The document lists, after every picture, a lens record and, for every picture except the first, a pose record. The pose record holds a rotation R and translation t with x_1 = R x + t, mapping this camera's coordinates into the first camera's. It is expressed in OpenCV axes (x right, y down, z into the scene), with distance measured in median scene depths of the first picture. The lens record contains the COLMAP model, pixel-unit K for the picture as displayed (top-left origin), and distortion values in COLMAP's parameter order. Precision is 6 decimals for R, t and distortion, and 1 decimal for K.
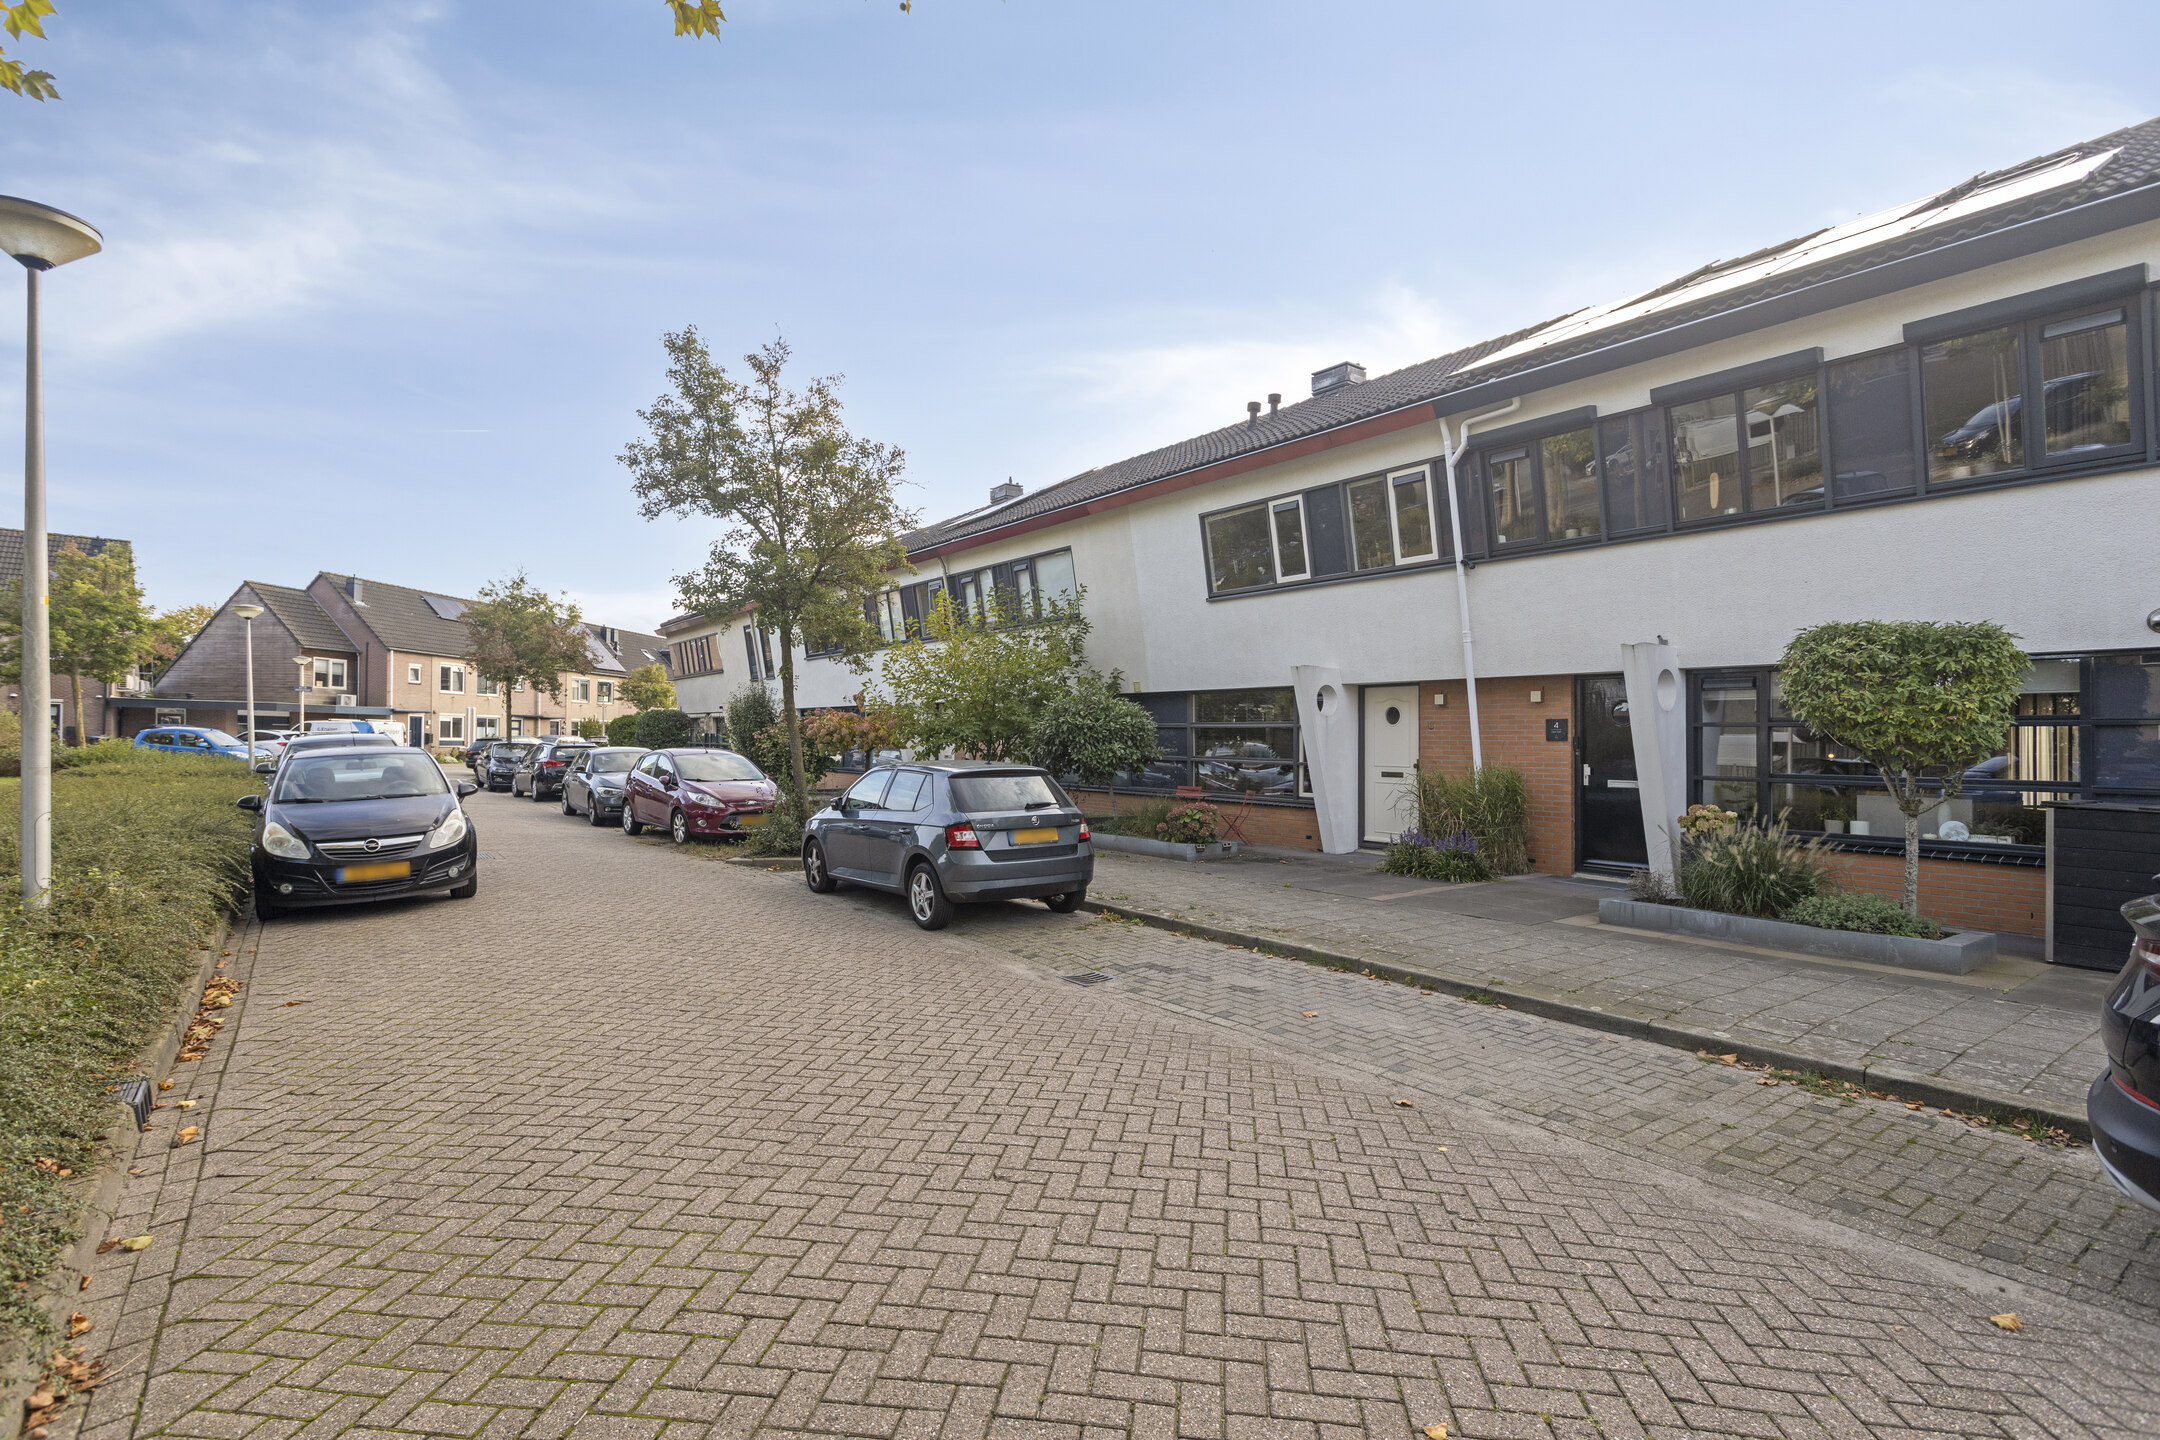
lens RADIAL K [[1030.2, 0, 1028.5], [0, 1030.2, 723.2], [0, 0, 1]] dist [0.001730, 0.001313]
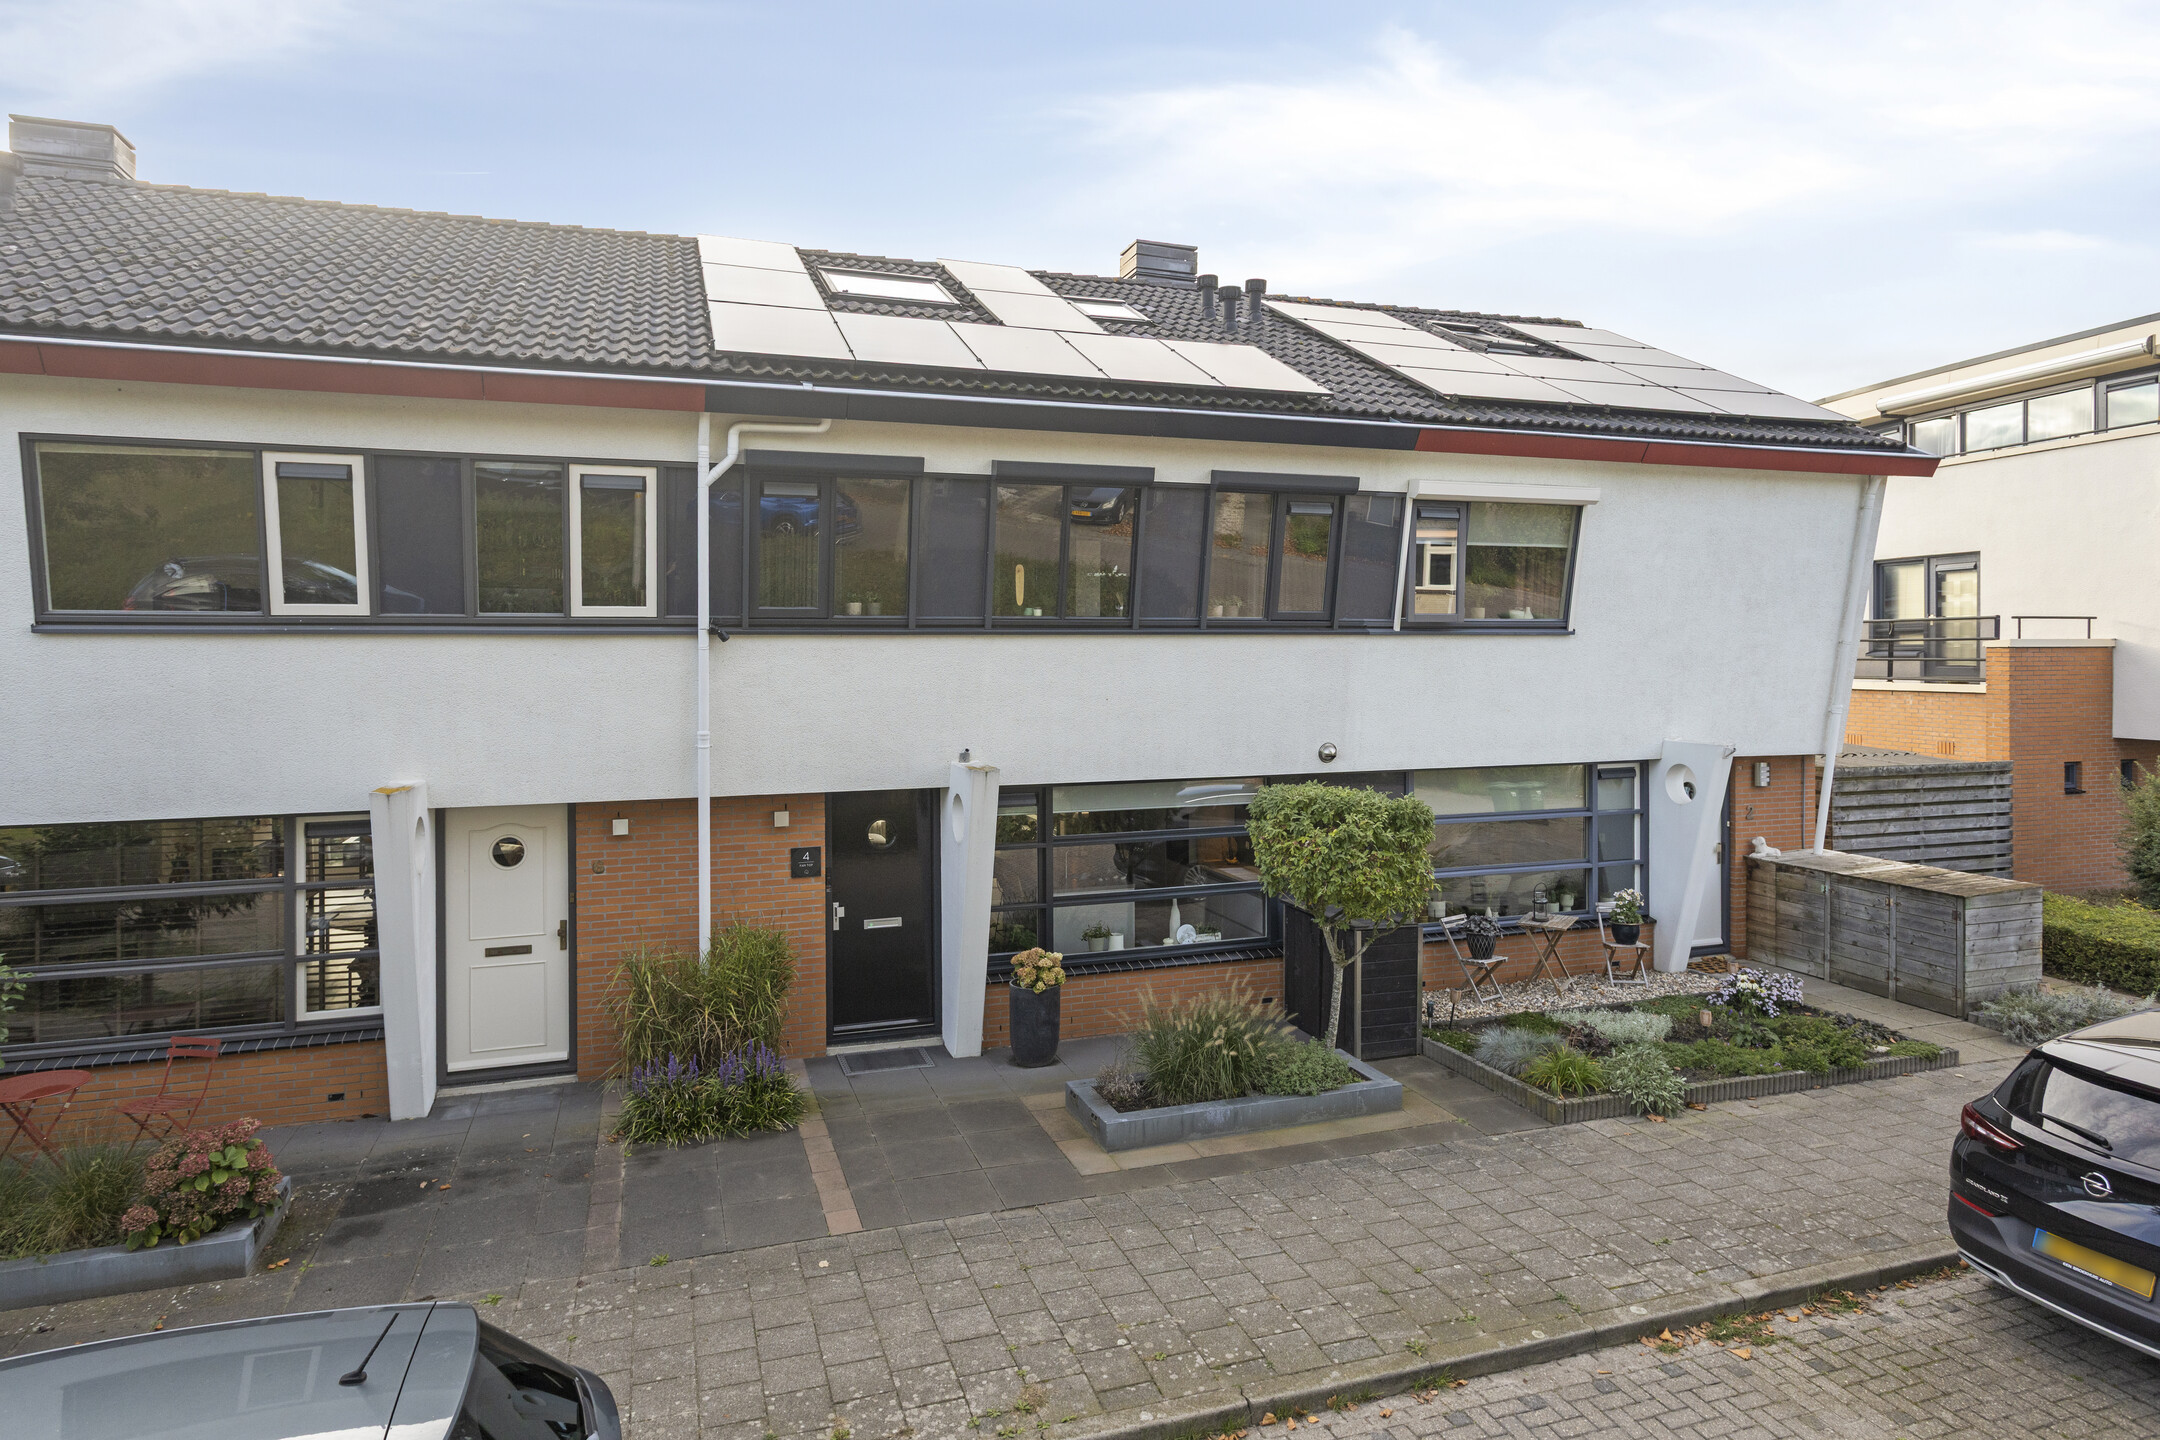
lens RADIAL K [[1269.4, 0, 1026.4], [0, 1269.4, 621.3], [0, 0, 1]] dist [0.007245, -0.000240]
pose [[0.274284, -0.012897, 0.961562, -0.322124], [-0.007012, 0.999857, 0.015410, -0.183516], [-0.961623, -0.010969, 0.274154, 0.606099]]
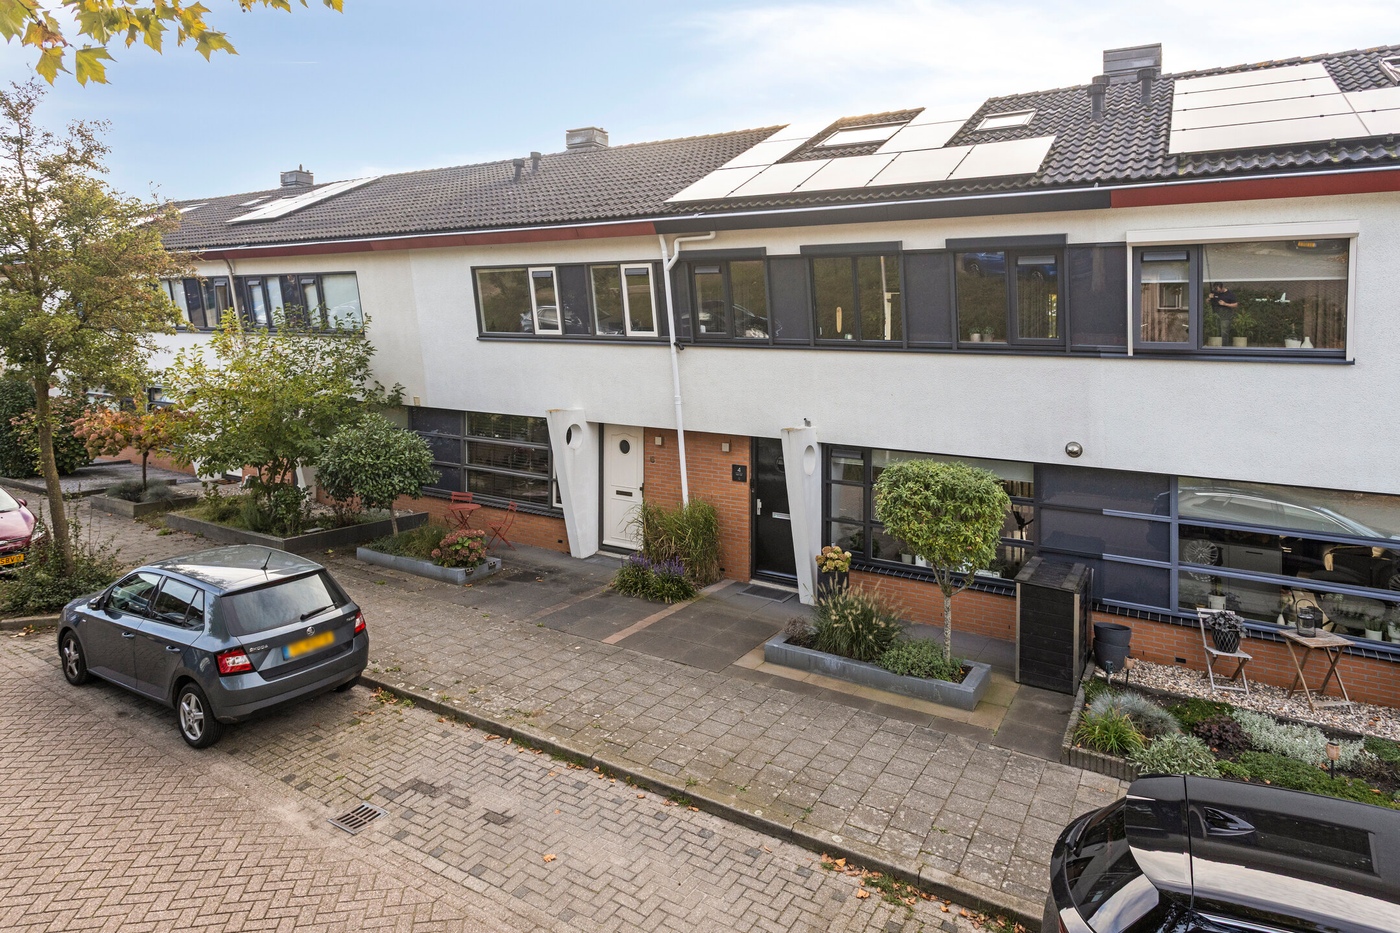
lens RADIAL K [[845.9, 0, 685.4], [0, 845.9, 329.5], [0, 0, 1]] dist [0.004685, 0.001872]
pose [[0.920400, -0.001375, 0.390977, 0.018001], [-0.003830, 0.999914, 0.012533, -0.196005], [-0.390960, -0.013033, 0.920315, 0.017002]]
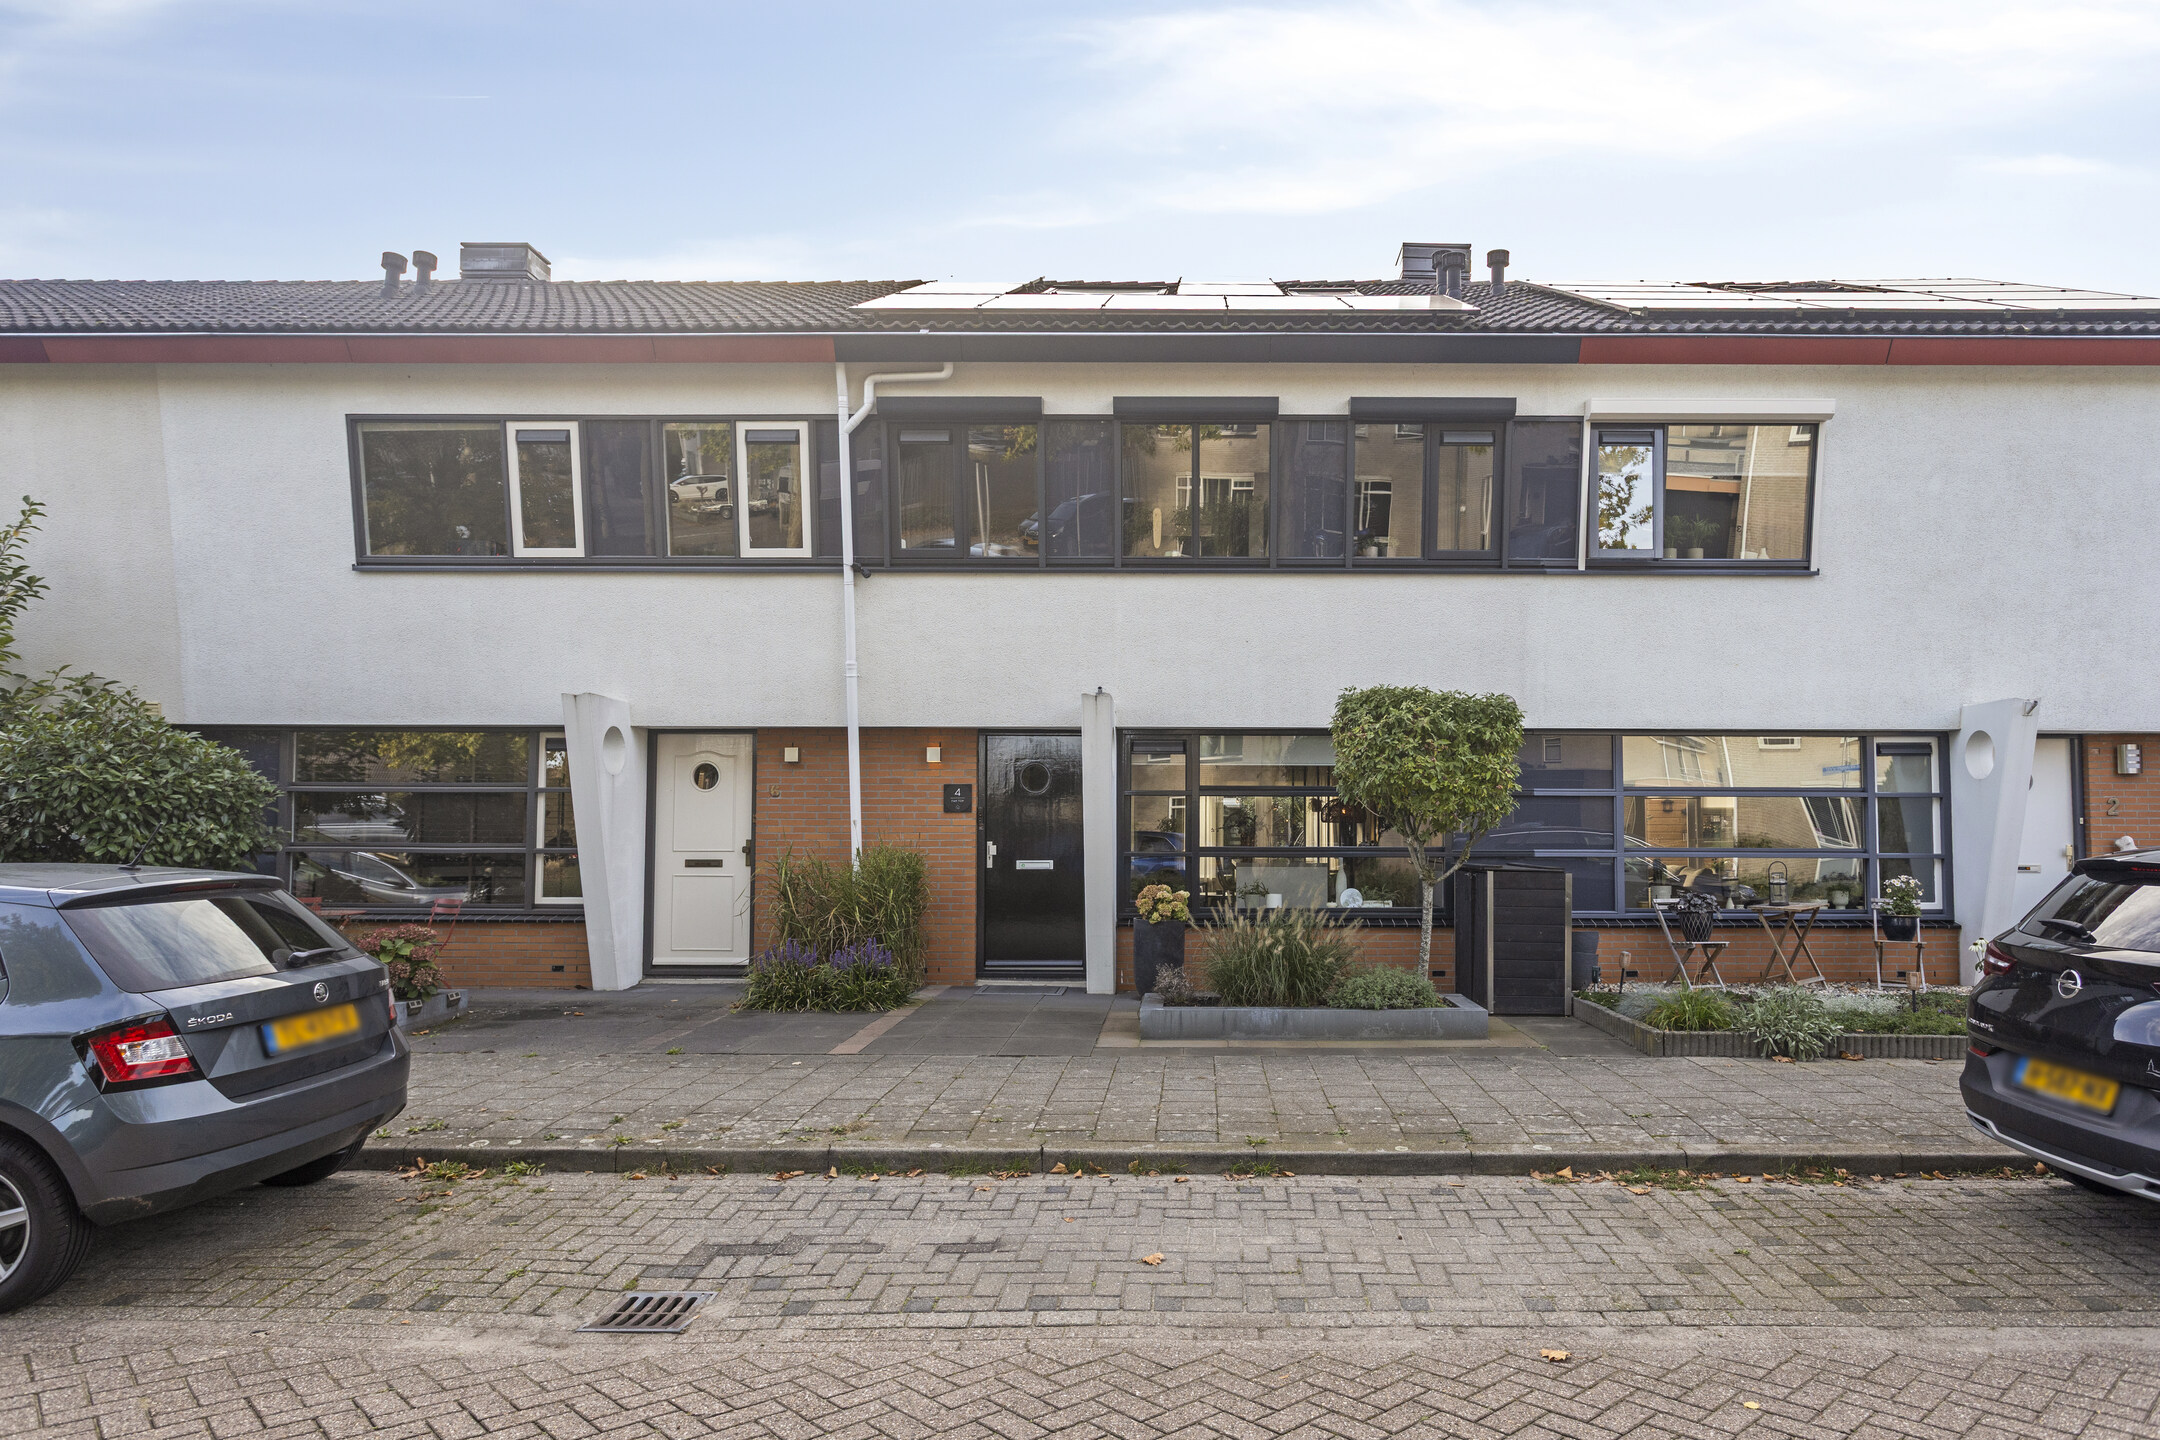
lens RADIAL K [[1298.6, 0, 1170.8], [0, 1298.6, 748.1], [0, 0, 1]] dist [-0.019444, 0.020450]
pose [[0.575385, 0.037392, 0.817027, -0.200930], [-0.009329, 0.999189, -0.039159, 0.005652], [-0.817829, 0.014909, 0.575268, 0.305682]]
